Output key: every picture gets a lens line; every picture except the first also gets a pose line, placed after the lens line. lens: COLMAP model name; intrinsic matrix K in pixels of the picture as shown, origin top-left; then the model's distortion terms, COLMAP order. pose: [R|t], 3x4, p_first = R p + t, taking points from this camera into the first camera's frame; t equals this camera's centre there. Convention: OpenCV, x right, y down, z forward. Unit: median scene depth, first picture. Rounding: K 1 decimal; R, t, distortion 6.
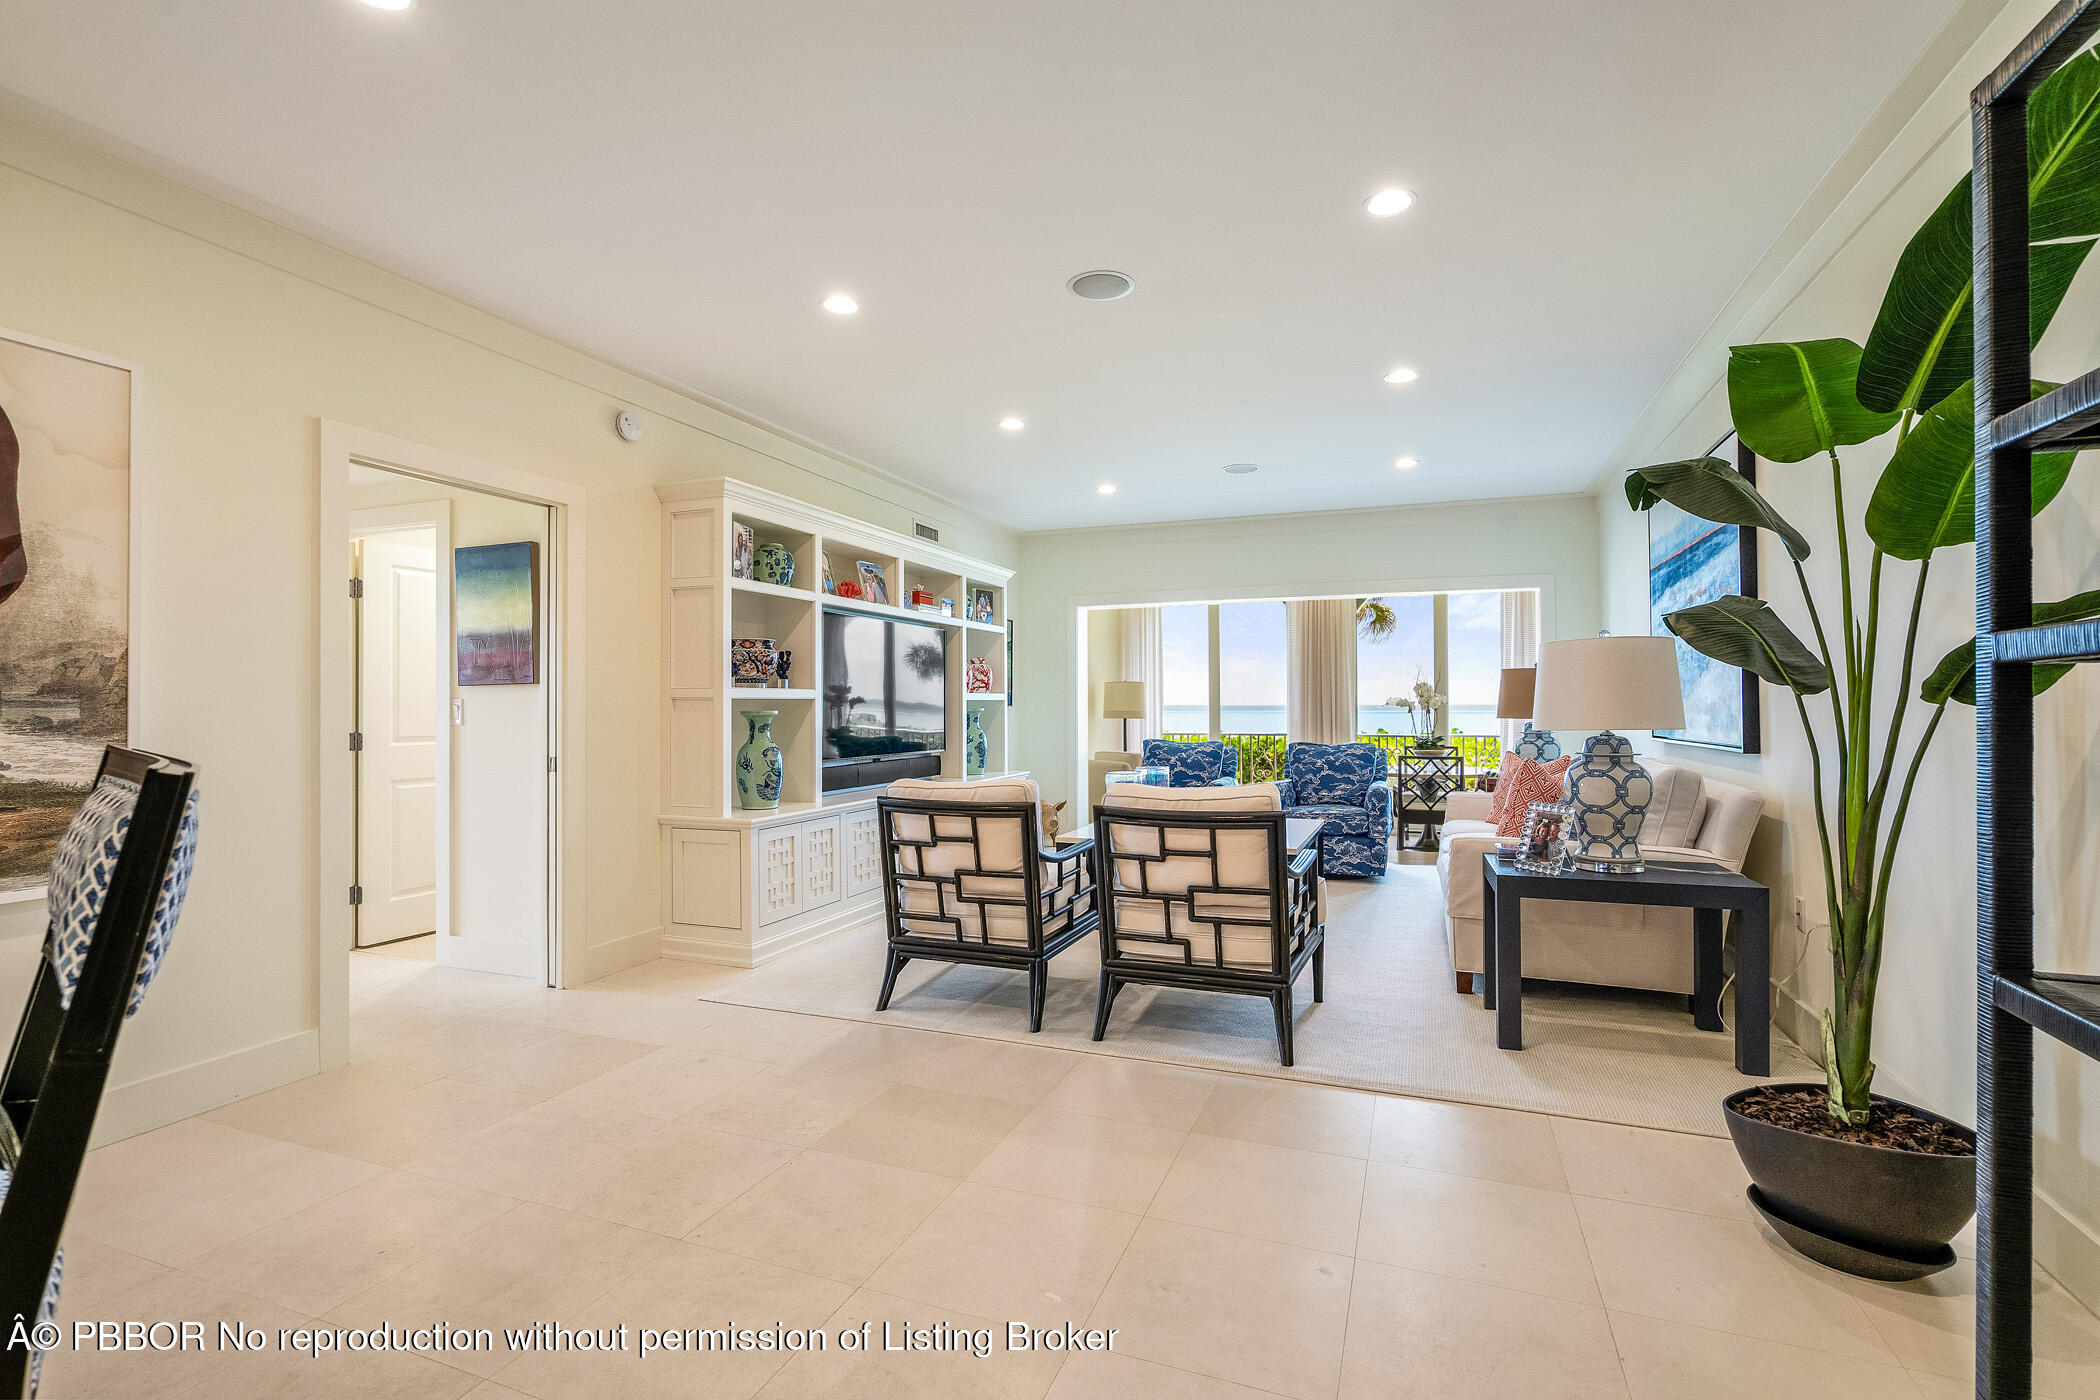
lens RADIAL K [[957.4, 0, 1046.7], [0, 957.4, 699.4], [0, 0, 1]] dist [-0.007907, 0.003272]
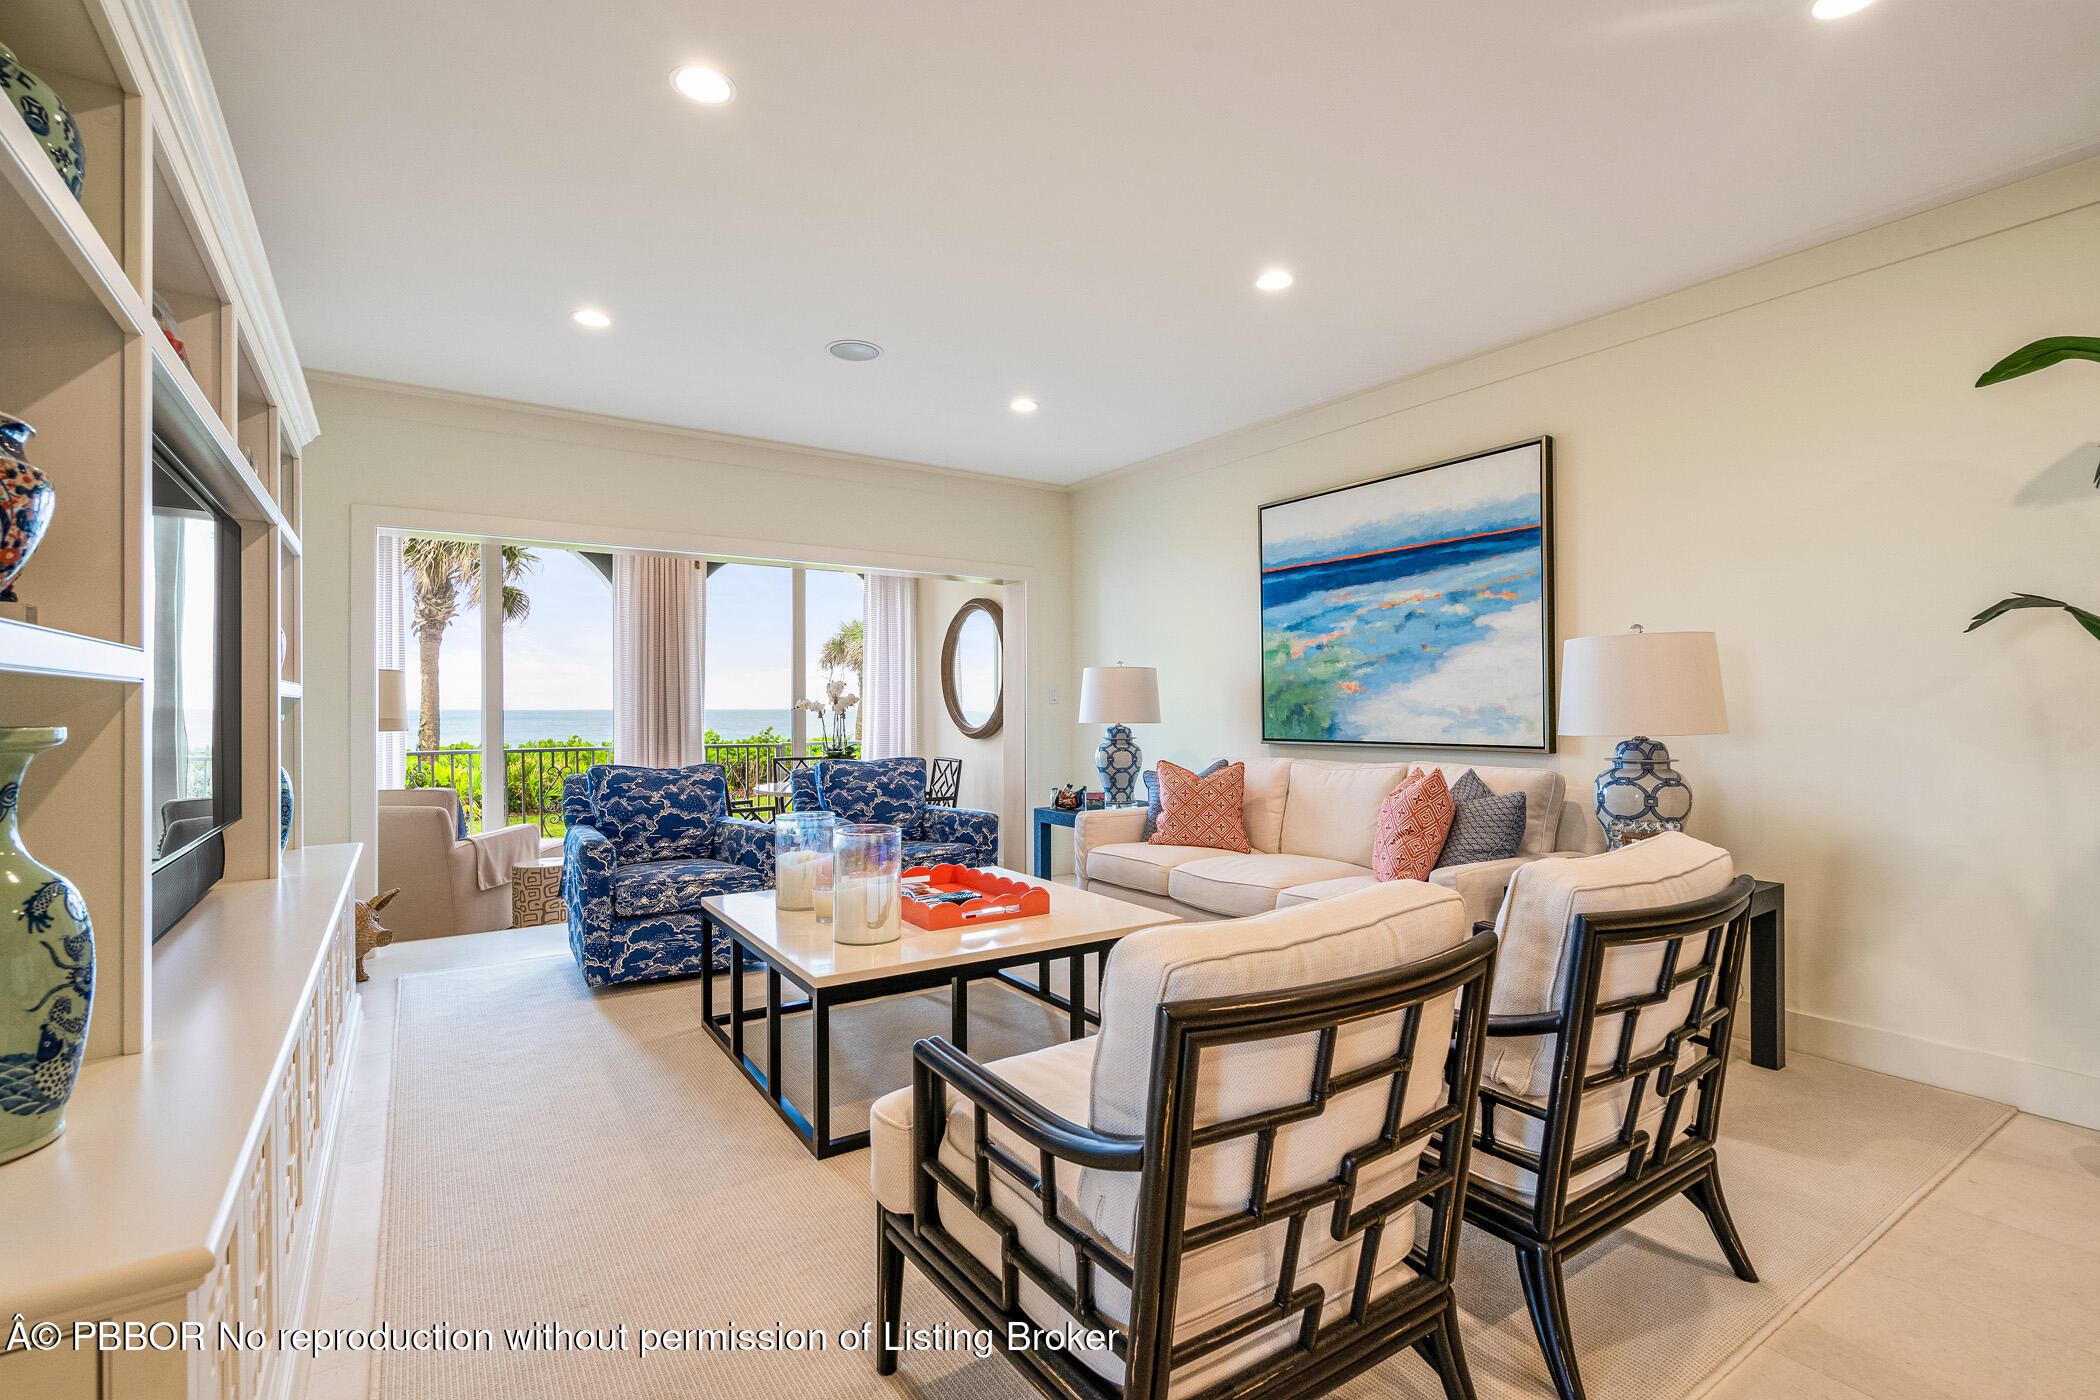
lens RADIAL K [[957.4, 0, 1053.9], [0, 957.4, 702.5], [0, 0, 1]] dist [-0.007907, 0.003272]
pose [[0.568620, 0.006417, 0.822575, -0.317841], [-0.004209, 0.999979, -0.004891, 0.006015], [-0.822590, -0.000681, 0.568635, 0.619789]]
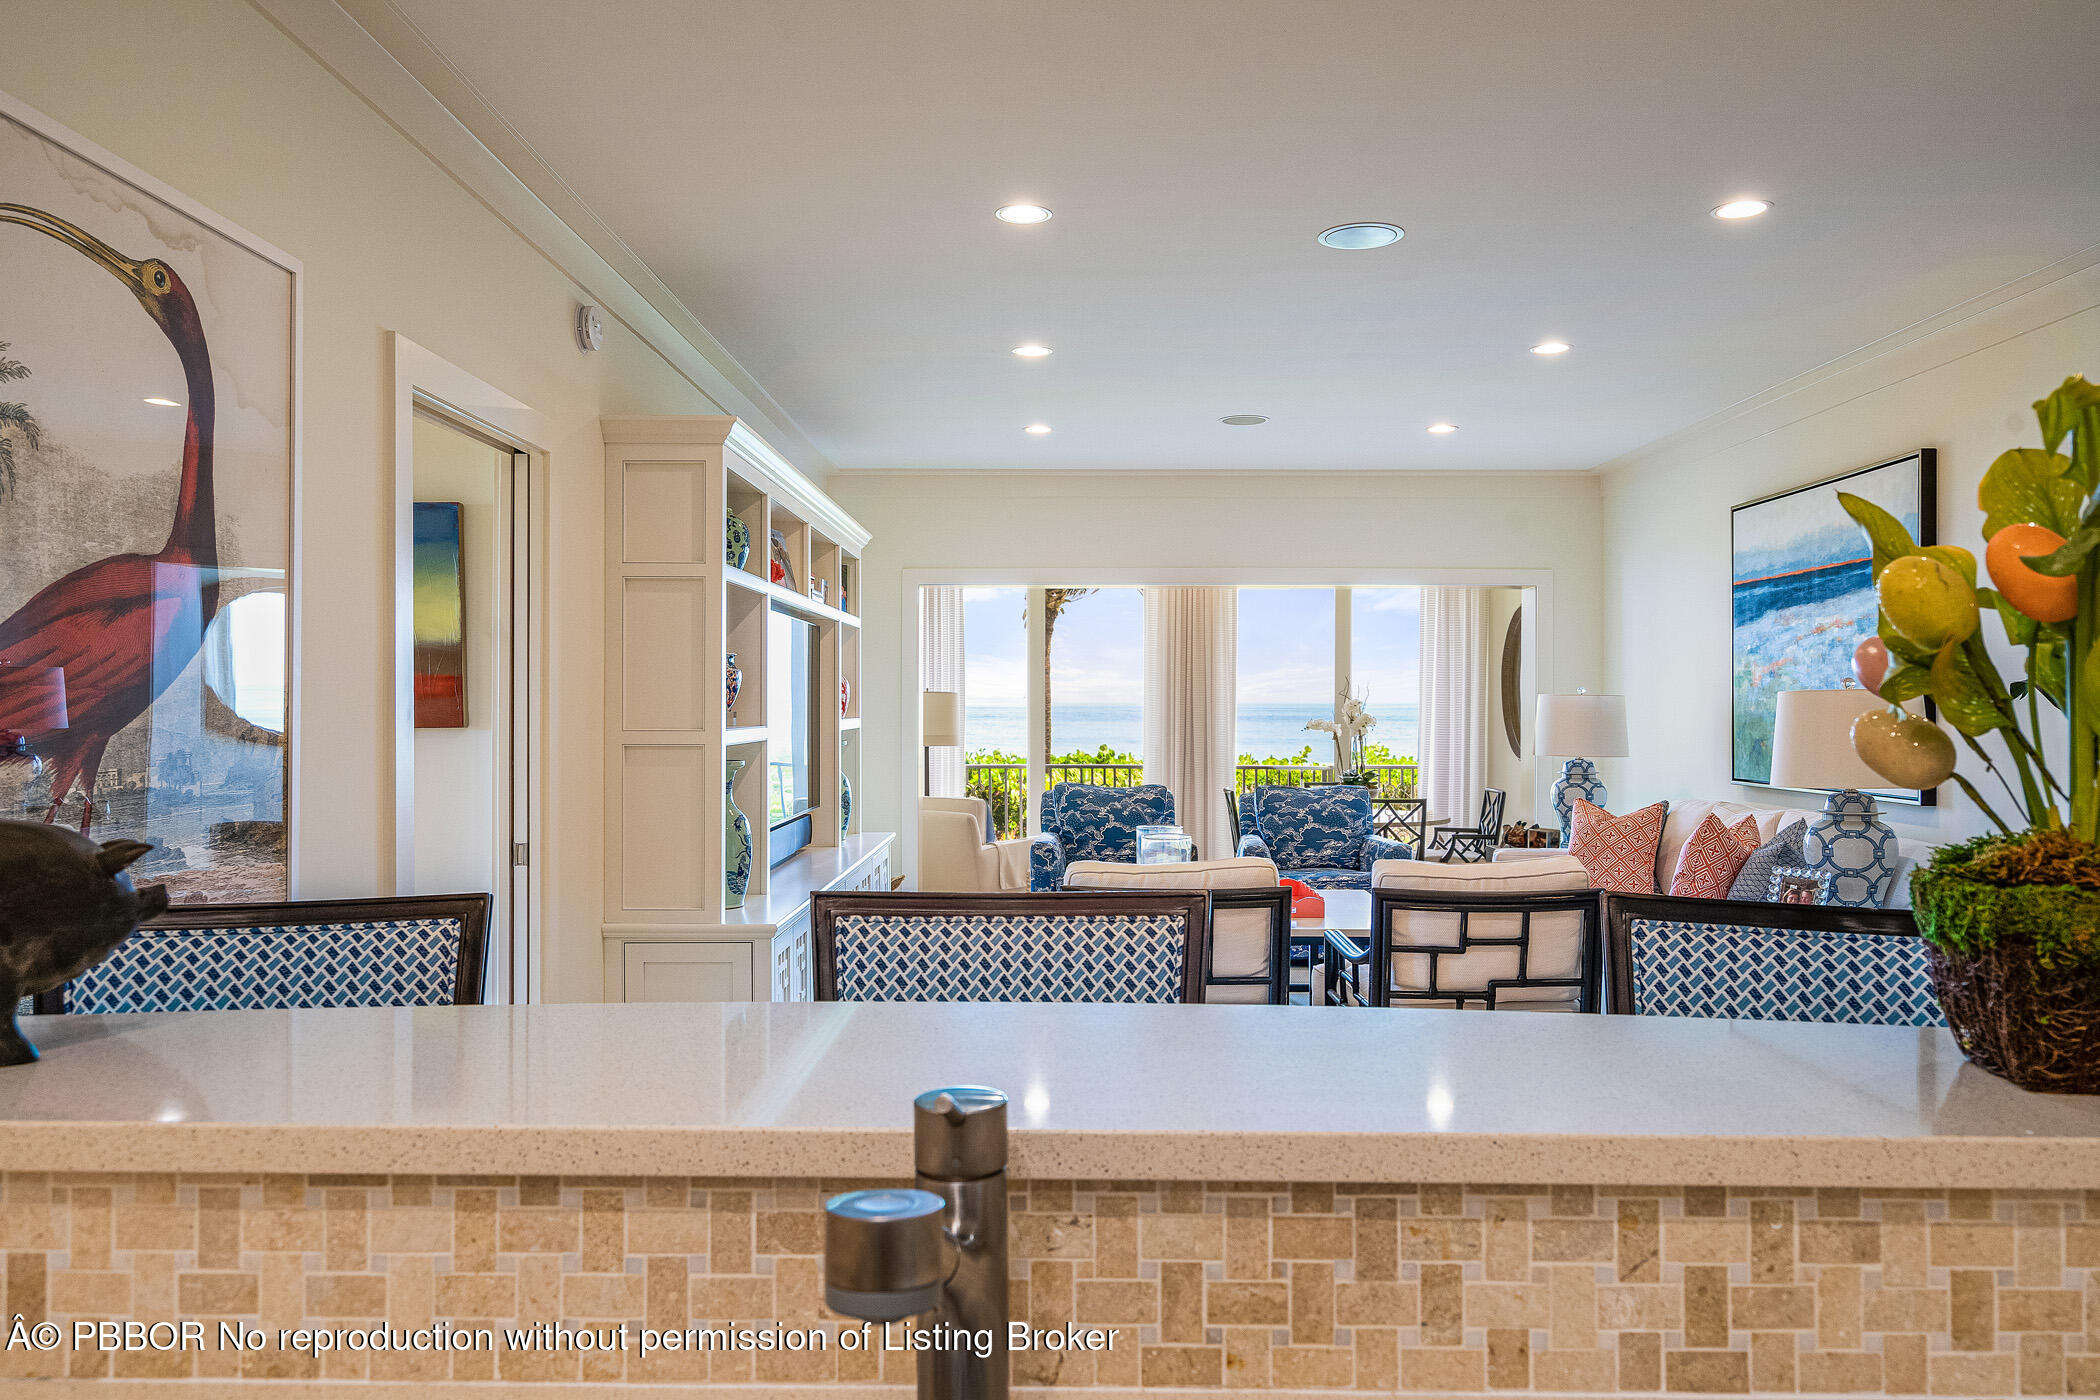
lens RADIAL K [[1534.9, 0, 1045.6], [0, 1534.9, 718.0], [0, 0, 1]] dist [0.008531, -0.000769]
pose [[0.935784, 0.001645, 0.352569, -0.435993], [-0.007389, 0.999861, 0.014948, -0.033048], [-0.352496, -0.016593, 0.935666, -0.074710]]
